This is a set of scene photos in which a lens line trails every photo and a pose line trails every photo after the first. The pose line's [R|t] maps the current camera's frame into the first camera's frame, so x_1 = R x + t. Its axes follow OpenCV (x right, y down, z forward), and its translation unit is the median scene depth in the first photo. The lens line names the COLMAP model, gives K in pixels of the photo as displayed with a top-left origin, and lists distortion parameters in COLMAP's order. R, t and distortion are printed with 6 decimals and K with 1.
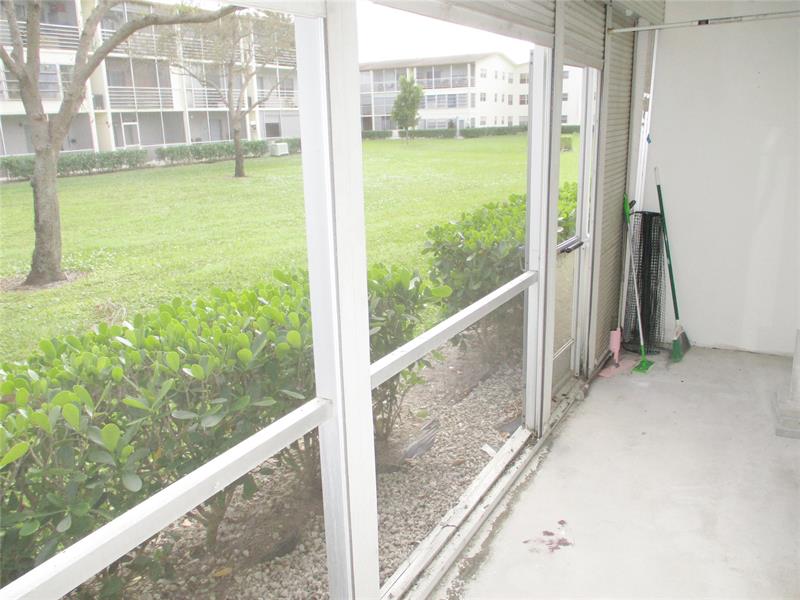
lens RADIAL K [[675.5, 0, 395.6], [0, 675.5, 286.6], [0, 0, 1]] dist [-0.009994, 0.010296]
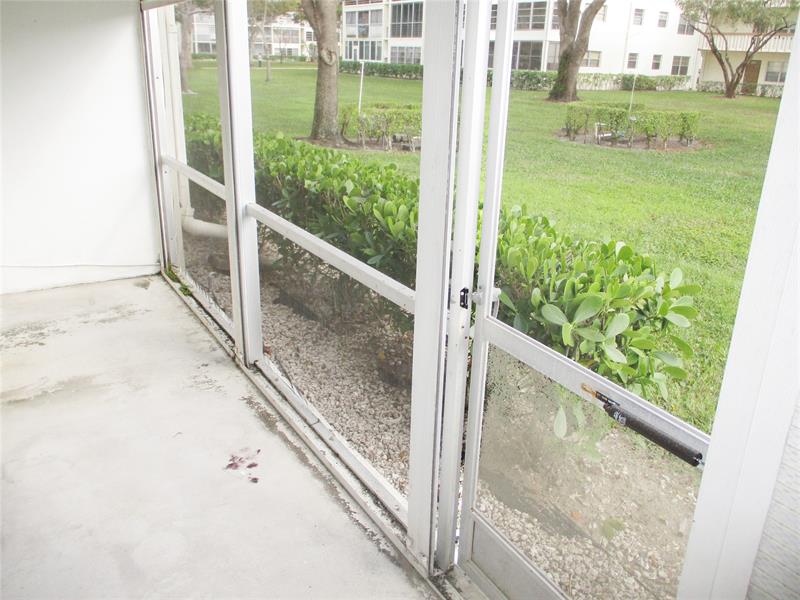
lens RADIAL K [[675.5, 0, 395.6], [0, 675.5, 286.6], [0, 0, 1]] dist [-0.009994, 0.010296]
pose [[-0.479206, 0.303181, -0.823676, 0.530603], [-0.226440, 0.863971, 0.449753, -0.225663], [0.847990, 0.402038, -0.345368, 0.860627]]
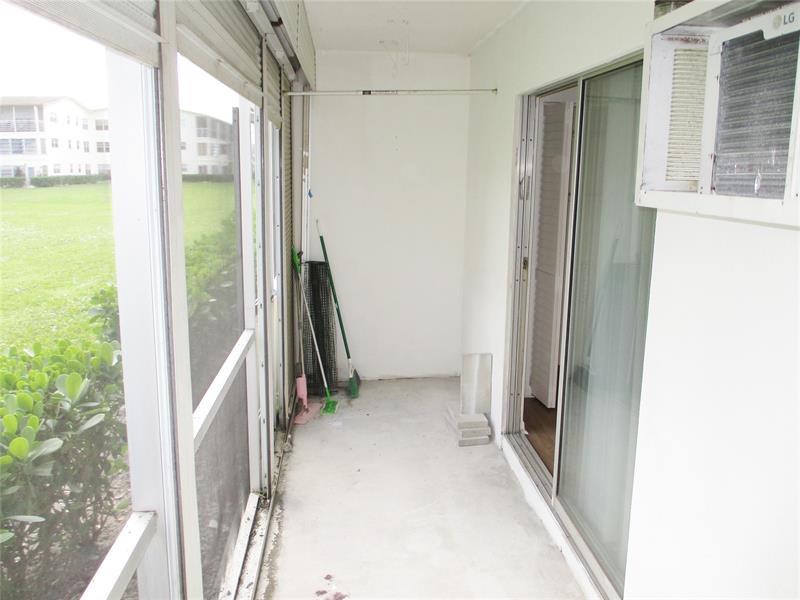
lens RADIAL K [[679.0, 0, 396.2], [0, 679.0, 289.8], [0, 0, 1]] dist [-0.007682, -0.020330]
pose [[0.828077, -0.078169, 0.555137, -0.119290], [0.115016, 0.992856, -0.031760, -0.017883], [-0.548689, 0.090149, 0.831152, 0.046257]]
